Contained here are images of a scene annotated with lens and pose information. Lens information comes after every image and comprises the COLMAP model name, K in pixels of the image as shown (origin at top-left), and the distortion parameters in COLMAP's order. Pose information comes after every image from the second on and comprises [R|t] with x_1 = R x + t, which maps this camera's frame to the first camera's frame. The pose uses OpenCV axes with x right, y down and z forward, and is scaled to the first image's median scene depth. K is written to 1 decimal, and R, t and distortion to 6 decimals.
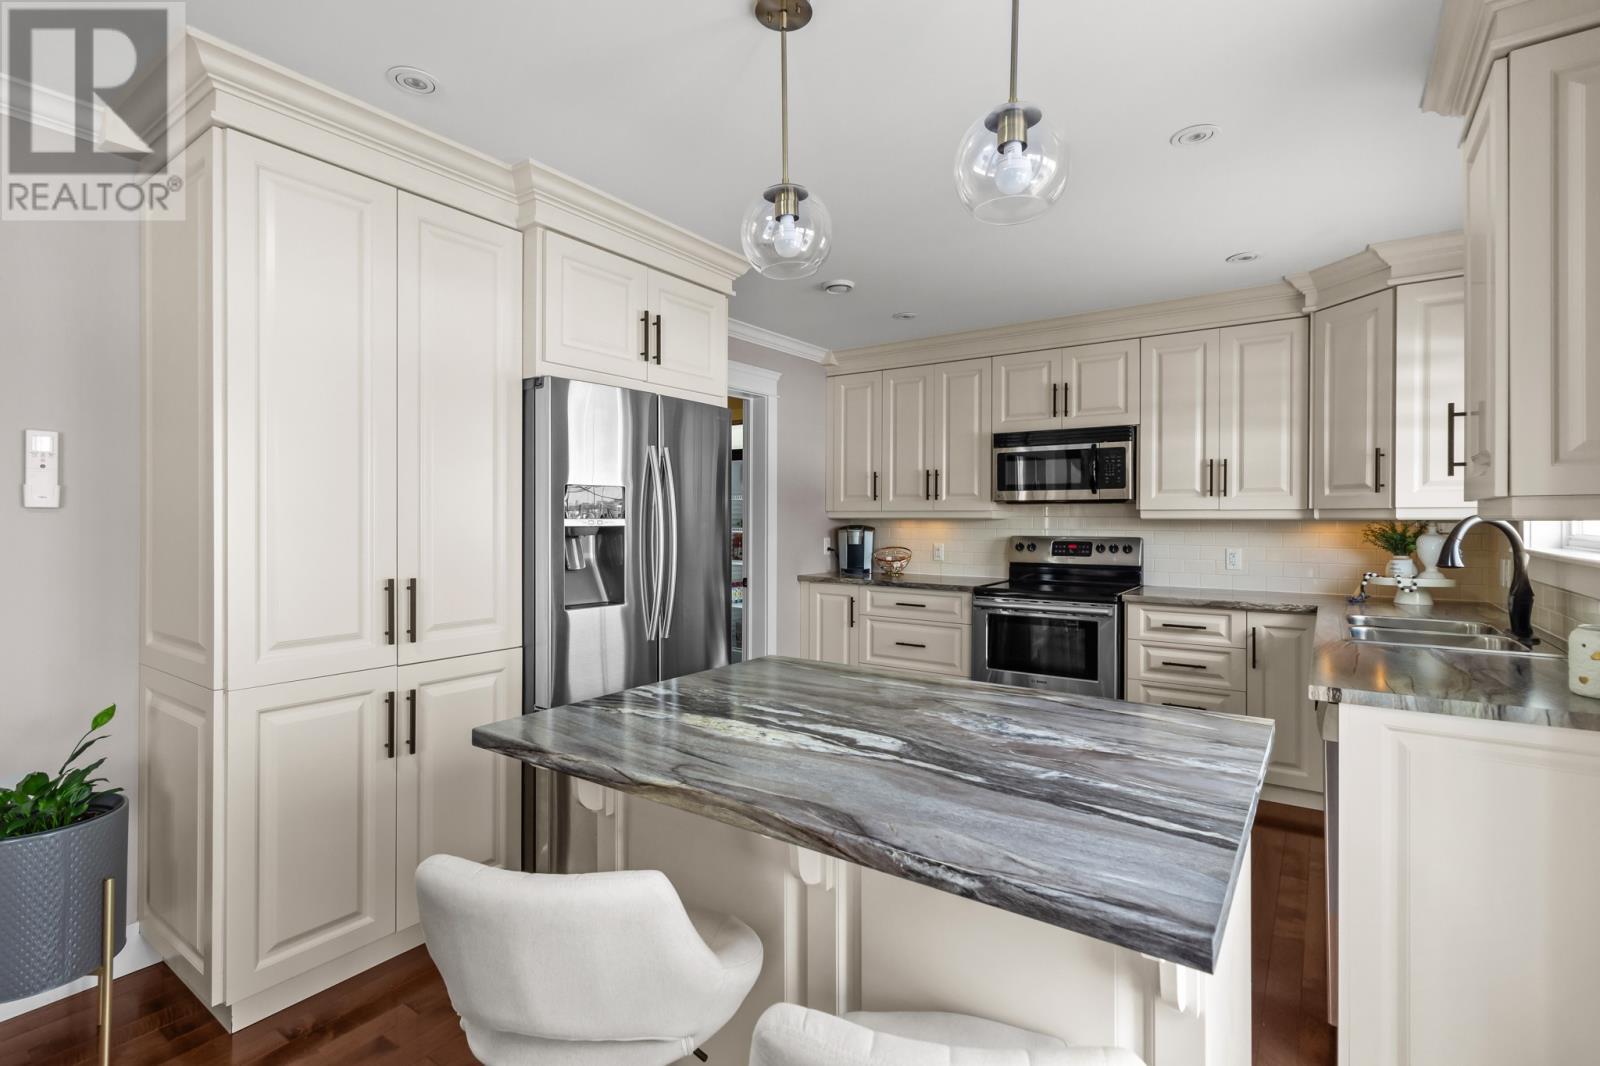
lens RADIAL K [[751.0, 0, 805.8], [0, 751.0, 520.1], [0, 0, 1]] dist [0.009381, 0.000676]
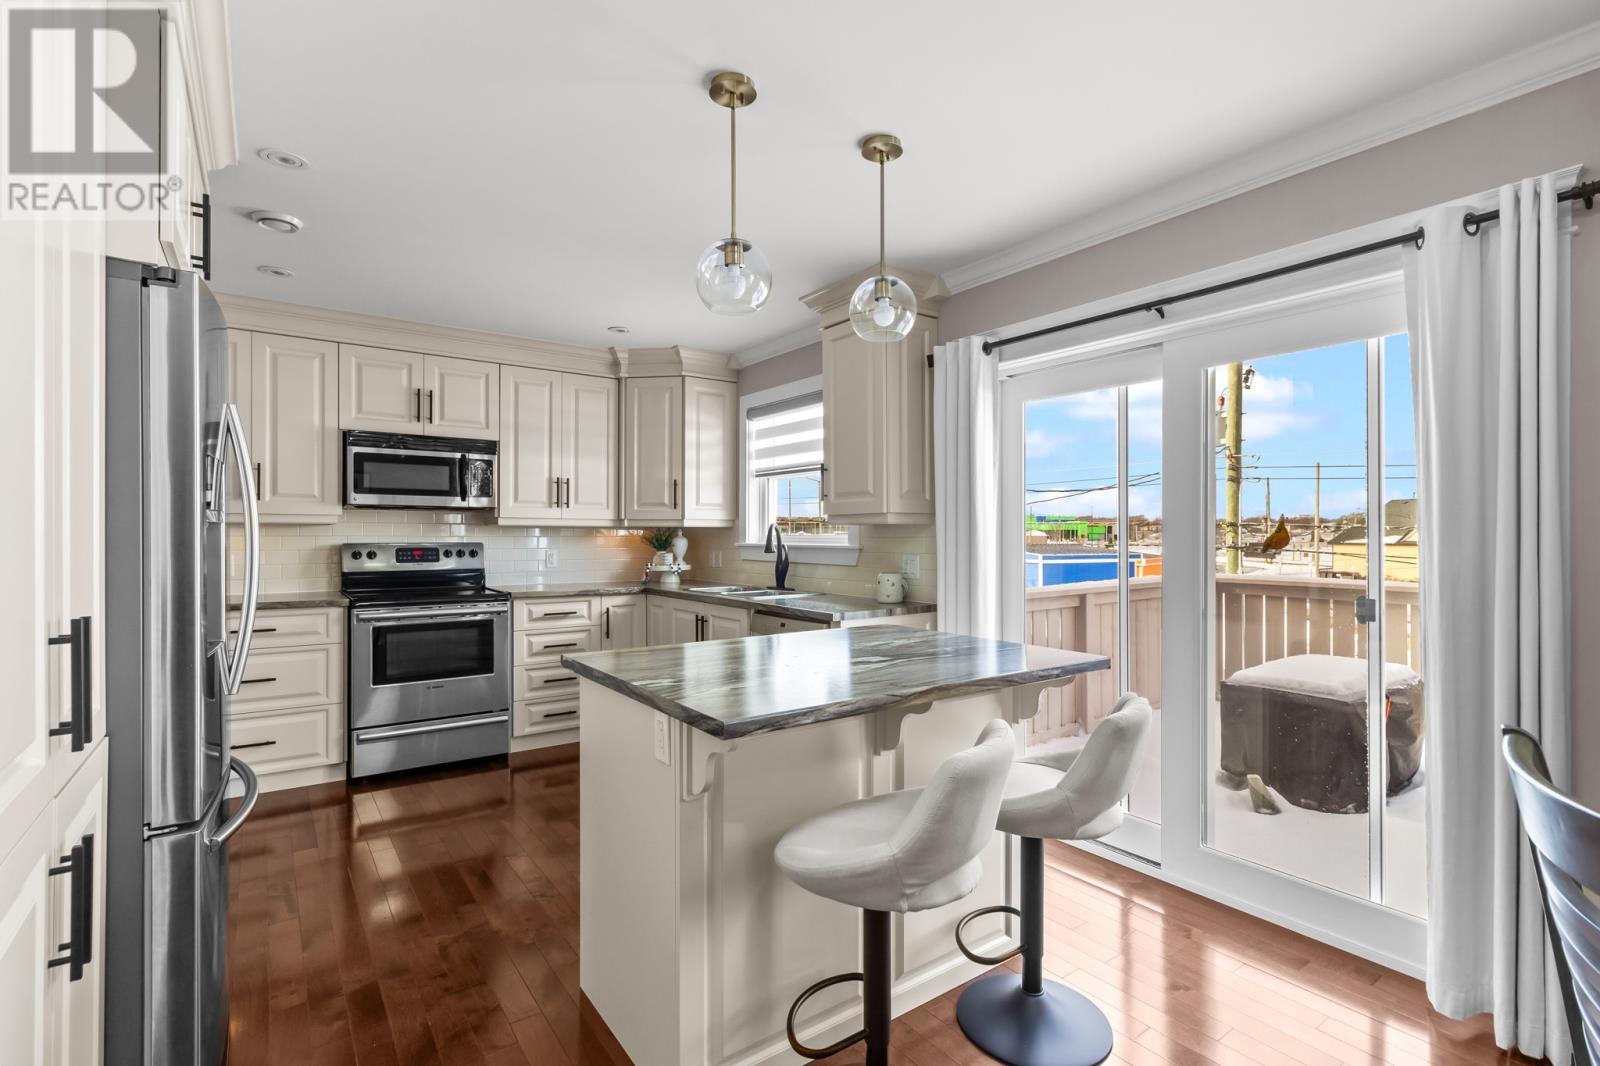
lens RADIAL K [[751.0, 0, 797.8], [0, 751.0, 533.8], [0, 0, 1]] dist [0.009381, 0.000676]
pose [[0.333301, 0.003689, 0.942813, -0.475219], [0.001660, 0.999988, -0.004500, 0.016972], [-0.942819, 0.003065, 0.333291, 0.215241]]
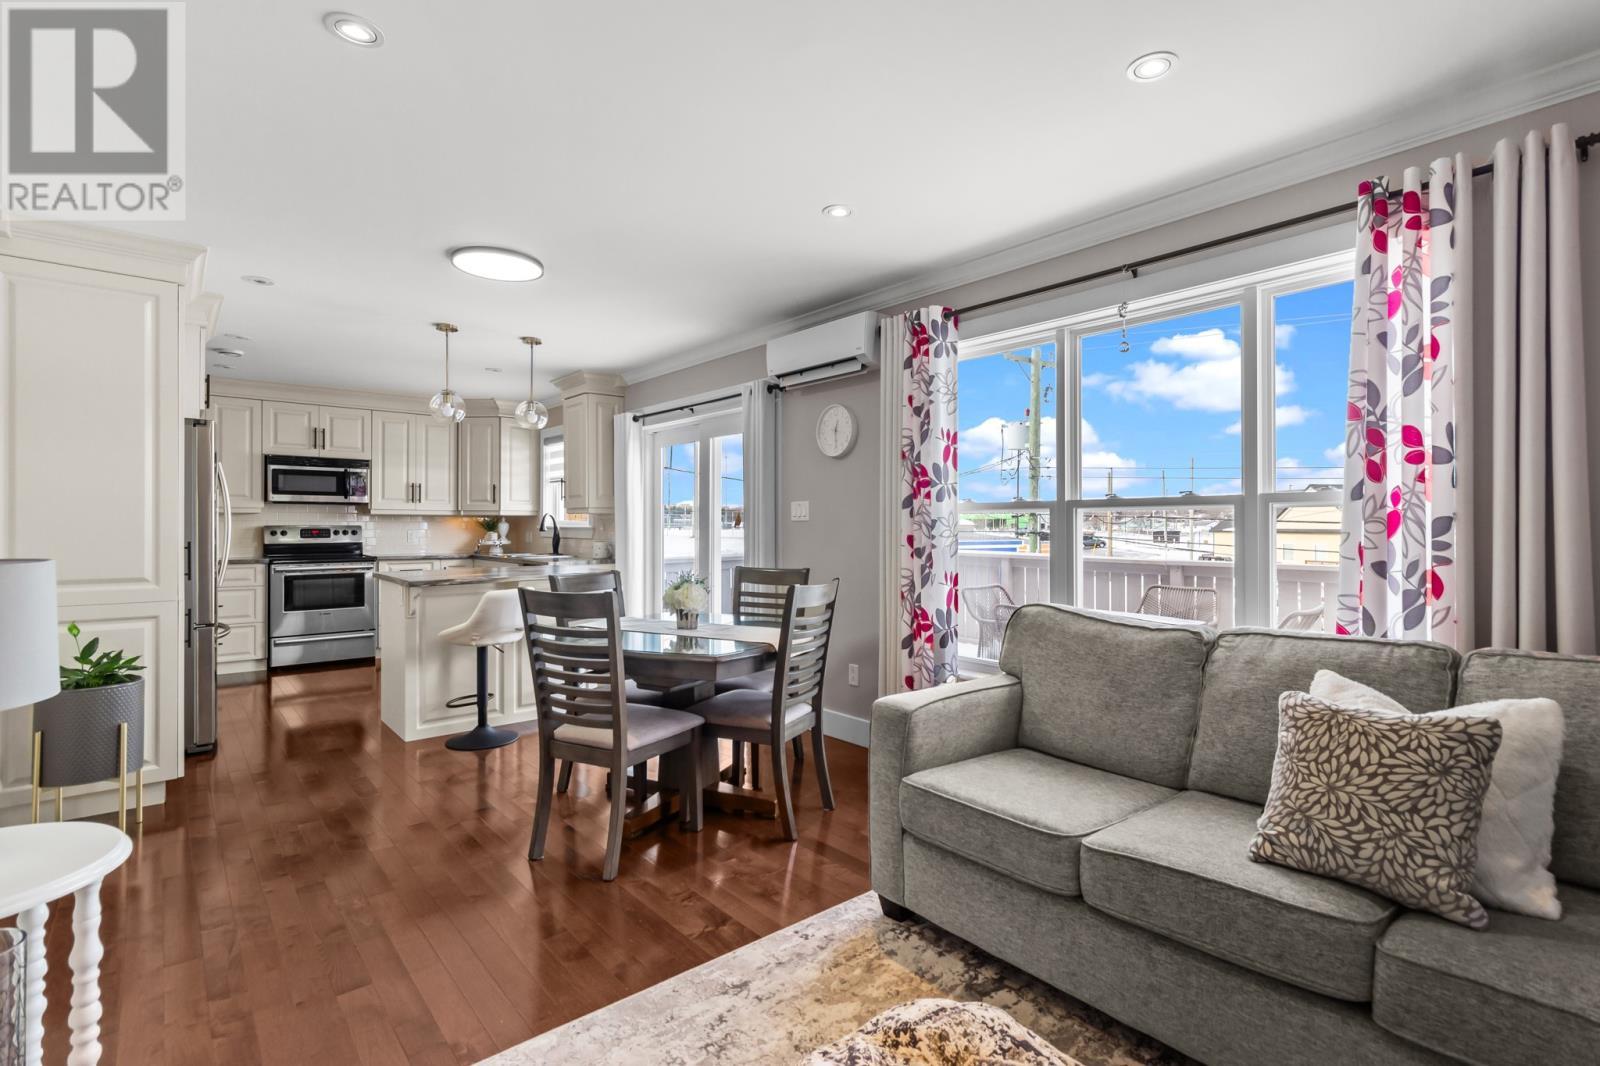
lens RADIAL K [[751.0, 0, 807.5], [0, 751.0, 523.0], [0, 0, 1]] dist [0.009381, 0.000676]
pose [[0.248587, 0.003746, 0.968602, -1.016194], [0.002537, 0.999987, -0.004518, 0.029695], [-0.968606, 0.003580, 0.248574, -0.416715]]
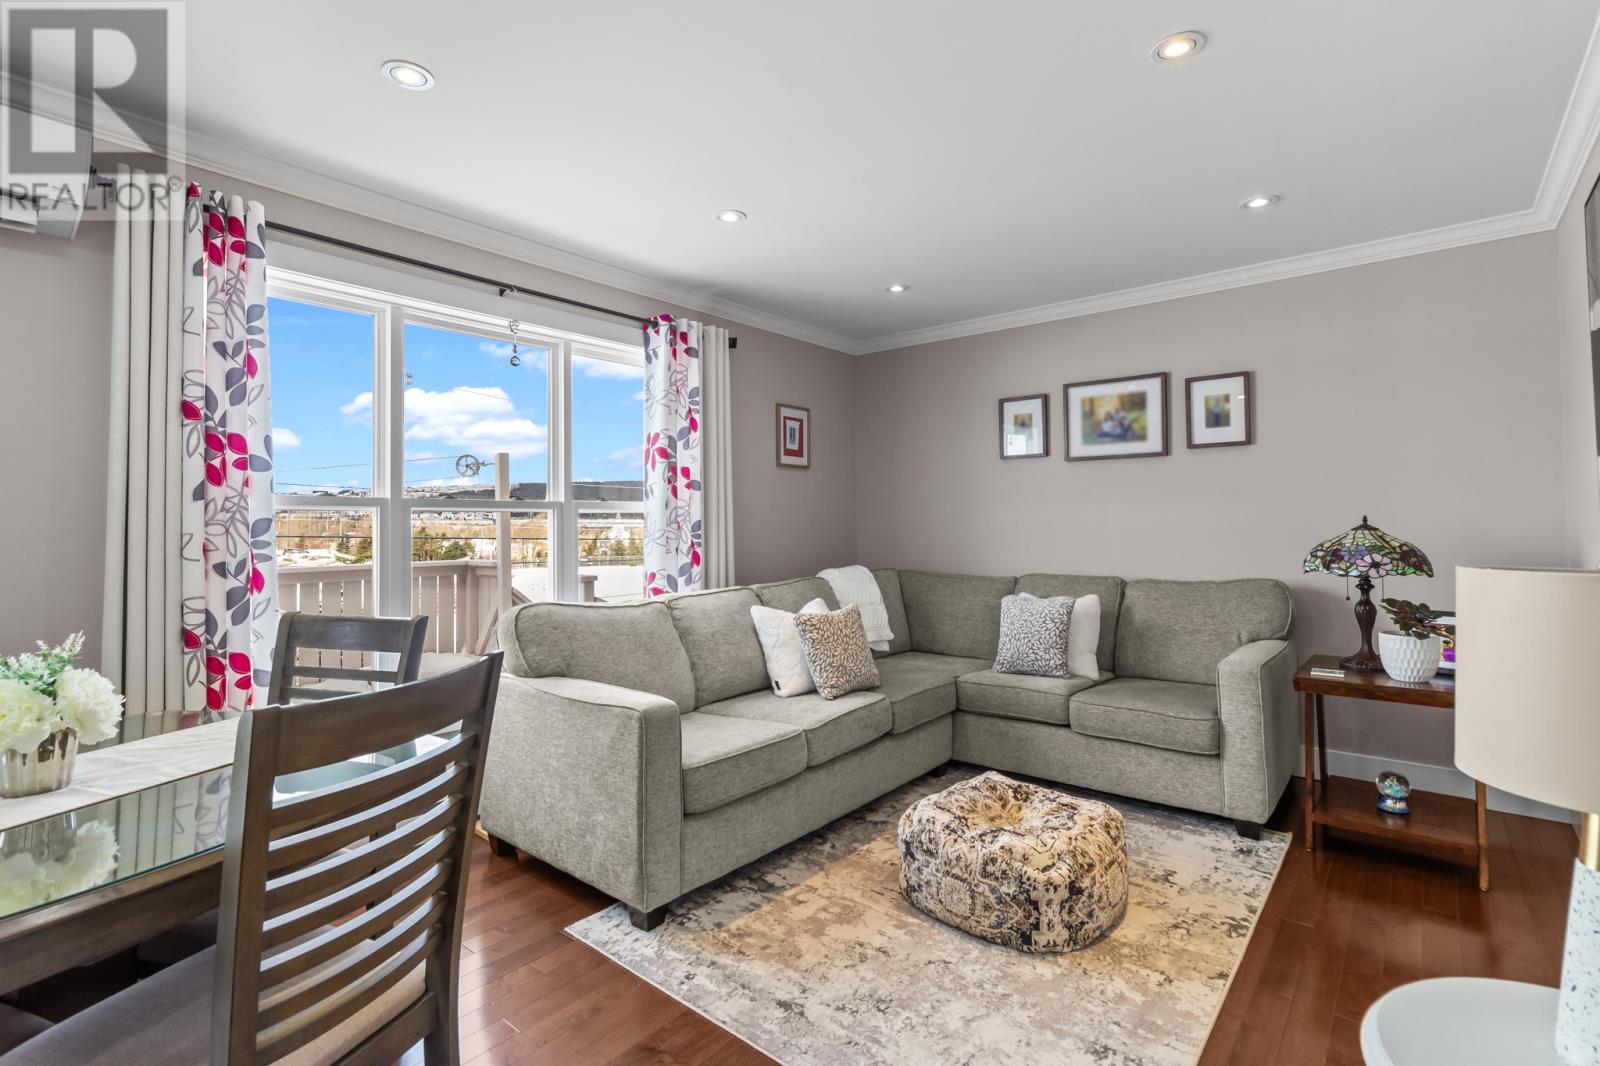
lens RADIAL K [[751.0, 0, 809.2], [0, 751.0, 508.3], [0, 0, 1]] dist [0.009381, 0.000676]
pose [[-0.996101, 0.012201, 0.087373, 1.311728], [0.010444, 0.999734, -0.020540, 0.033704], [-0.087600, -0.019547, -0.995964, 3.218313]]
